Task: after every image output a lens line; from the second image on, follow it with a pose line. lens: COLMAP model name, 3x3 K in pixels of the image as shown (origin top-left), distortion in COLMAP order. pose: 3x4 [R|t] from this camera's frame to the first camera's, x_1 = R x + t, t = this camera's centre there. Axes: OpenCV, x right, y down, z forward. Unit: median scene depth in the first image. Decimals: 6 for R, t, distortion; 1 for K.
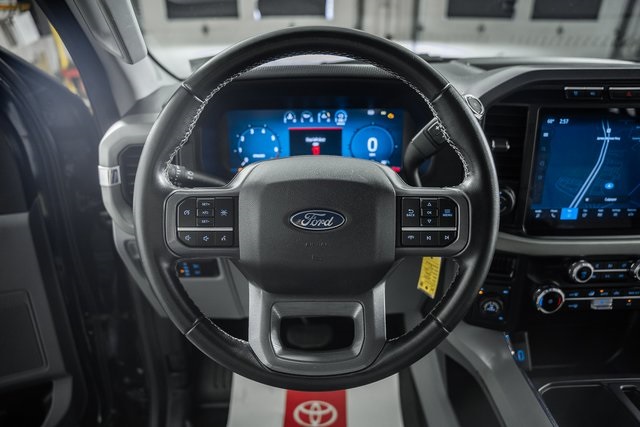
lens RADIAL K [[476.3, 0, 341.0], [0, 476.3, 215.5], [0, 0, 1]] dist [-0.200836, 0.121453]
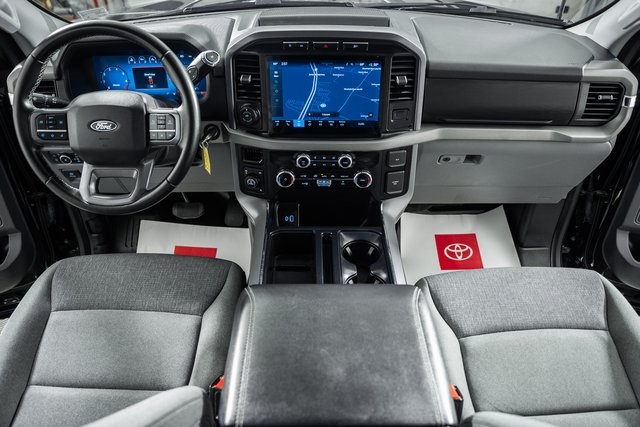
lens RADIAL K [[476.3, 0, 341.0], [0, 476.3, 215.5], [0, 0, 1]] dist [-0.200836, 0.121453]
pose [[0.999666, 0.025151, 0.006005, 0.653775], [-0.025835, 0.981290, 0.190794, -0.006326], [-0.001093, -0.190886, 0.981612, -0.631896]]
